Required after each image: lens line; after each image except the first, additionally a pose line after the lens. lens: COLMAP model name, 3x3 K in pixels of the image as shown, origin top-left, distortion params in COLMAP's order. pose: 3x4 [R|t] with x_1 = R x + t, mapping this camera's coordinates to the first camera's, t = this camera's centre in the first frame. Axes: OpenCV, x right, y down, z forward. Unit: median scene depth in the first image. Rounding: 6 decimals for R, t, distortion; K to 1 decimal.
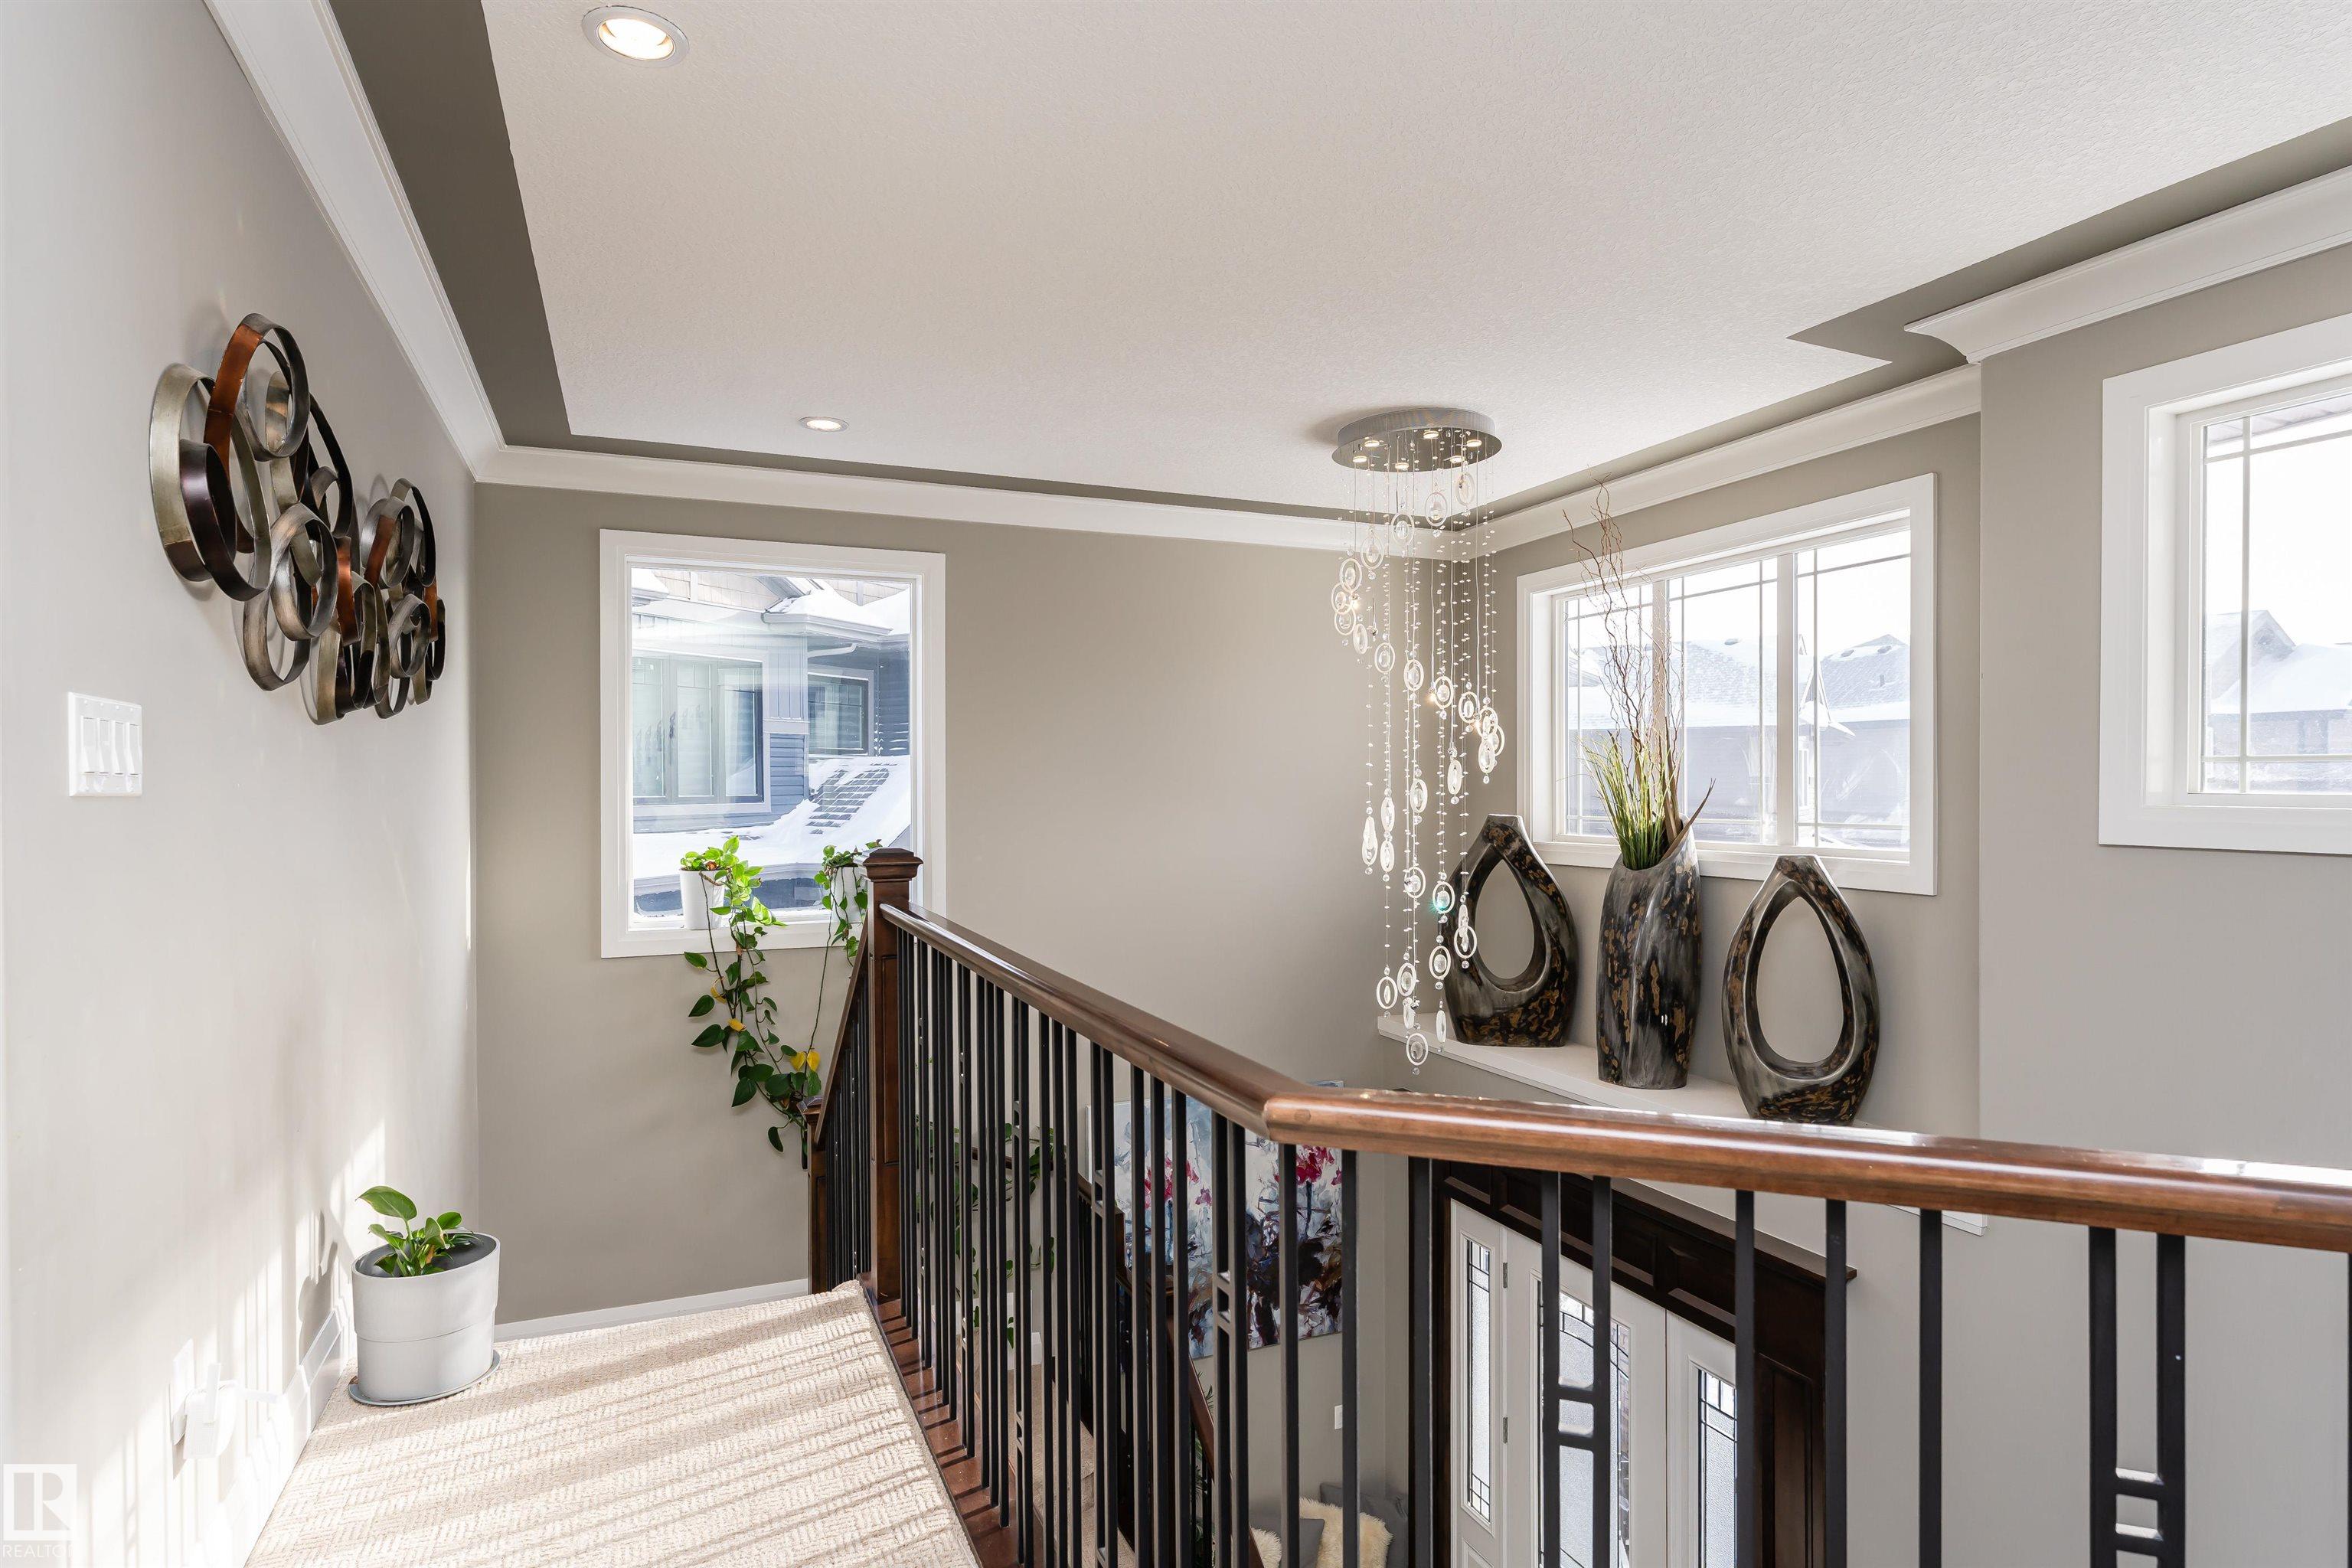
lens RADIAL K [[1284.4, 0, 1176.0], [0, 1284.4, 784.0], [0, 0, 1]] dist [0.000891, 0.000138]
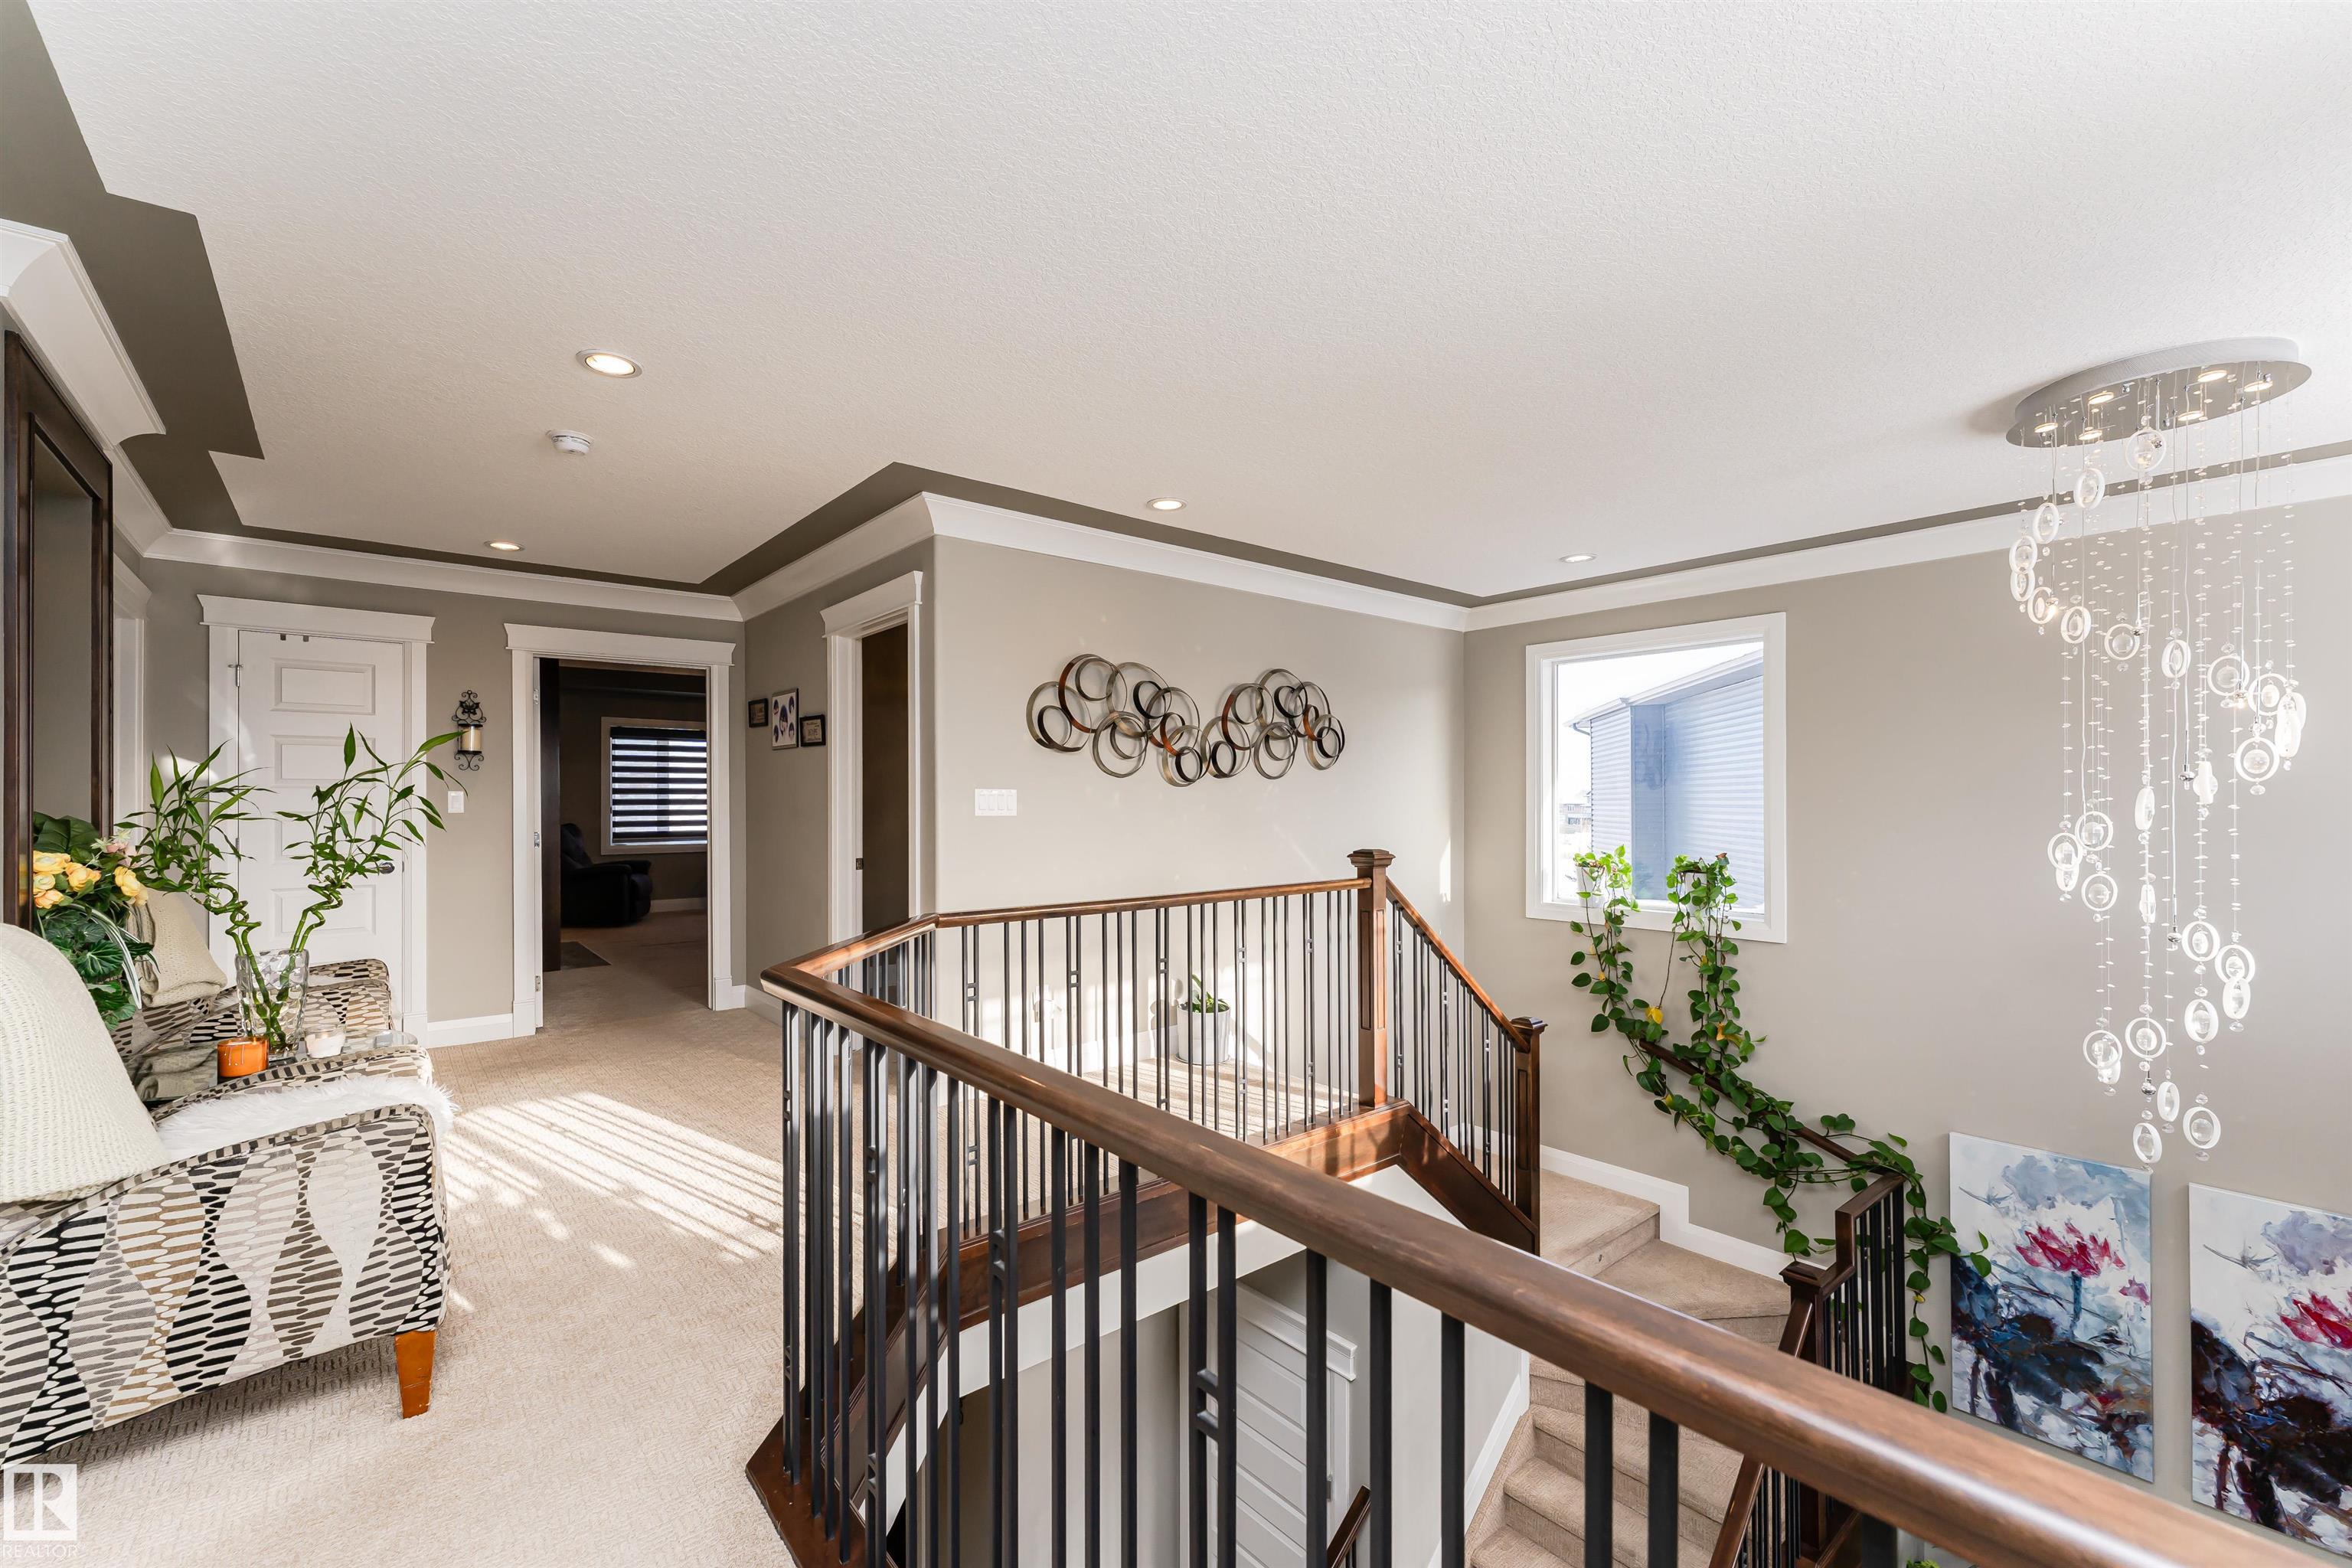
lens RADIAL K [[954.5, 0, 1128.8], [0, 954.5, 786.8], [0, 0, 1]] dist [0.000306, 0.000057]
pose [[0.278868, -0.011234, -0.960264, 0.537193], [-0.002951, 0.999917, -0.012555, -0.008725], [0.960325, 0.006335, 0.278811, 0.198935]]
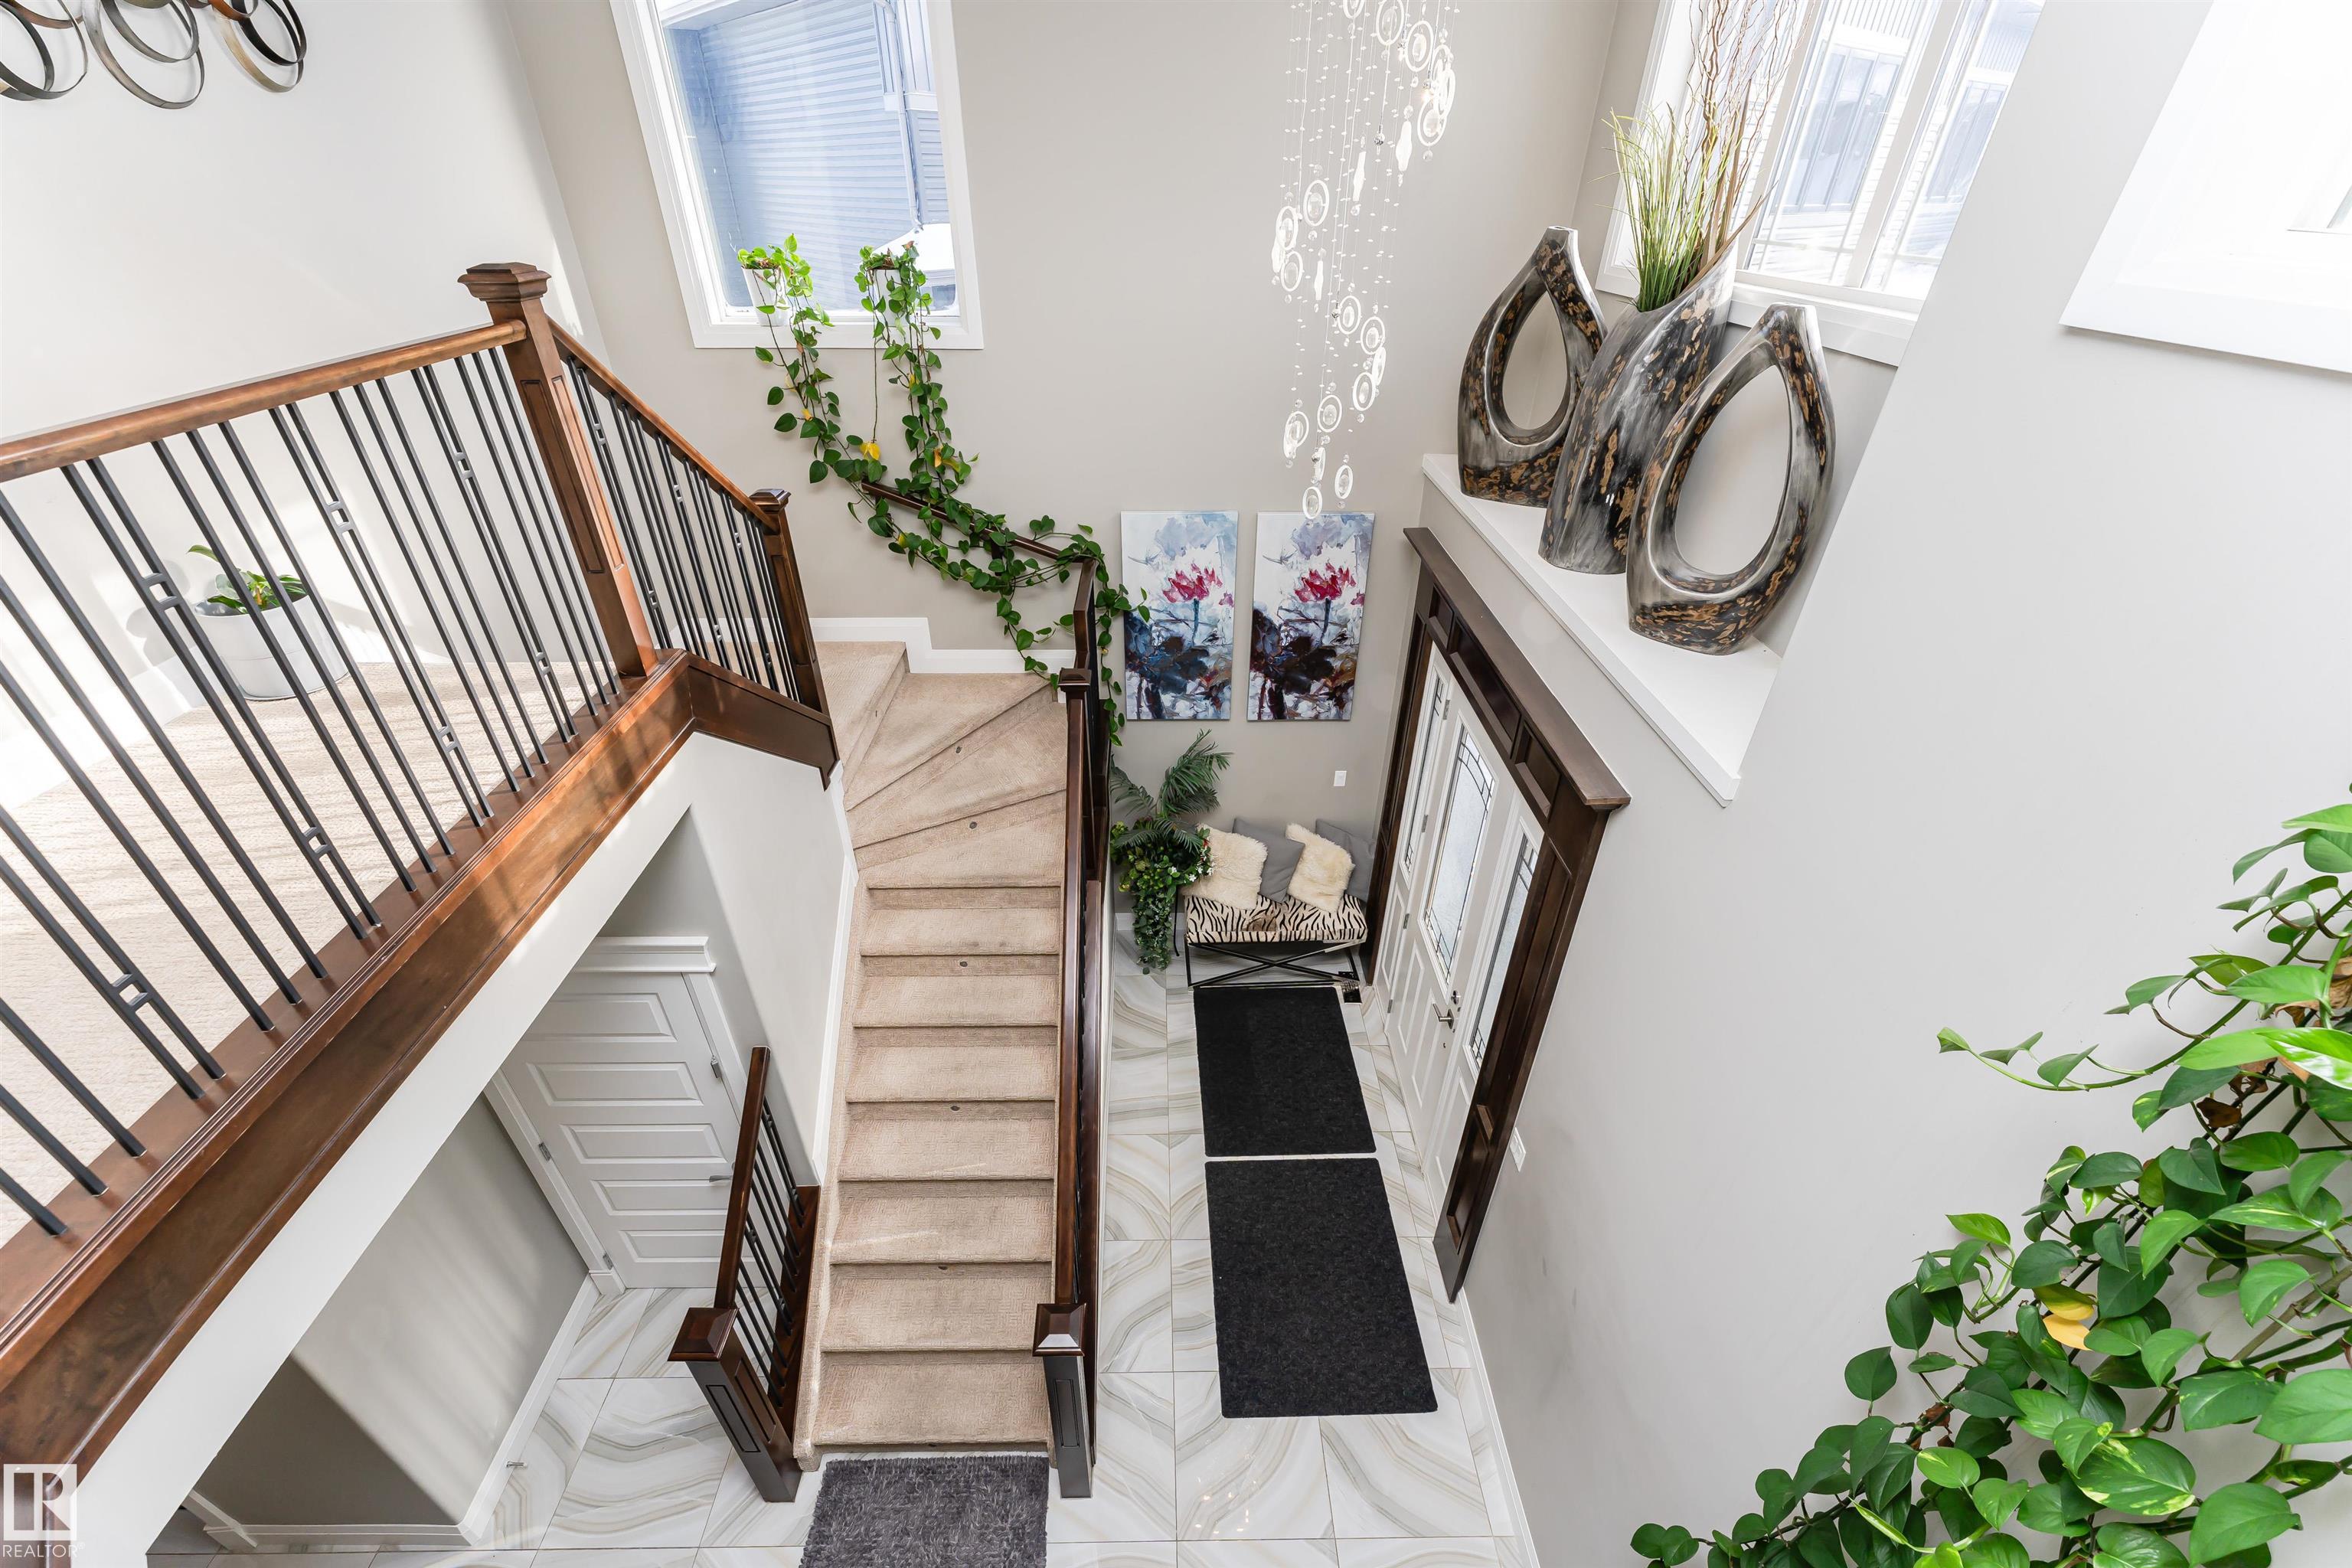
lens RADIAL K [[946.2, 0, 1172.6], [0, 946.2, 799.7], [0, 0, 1]] dist [0.000421, -0.000412]
pose [[0.924938, 0.214380, -0.313898, 0.340910], [-0.006296, 0.834315, 0.551252, -0.004923], [0.380067, -0.507897, 0.773039, 0.255204]]
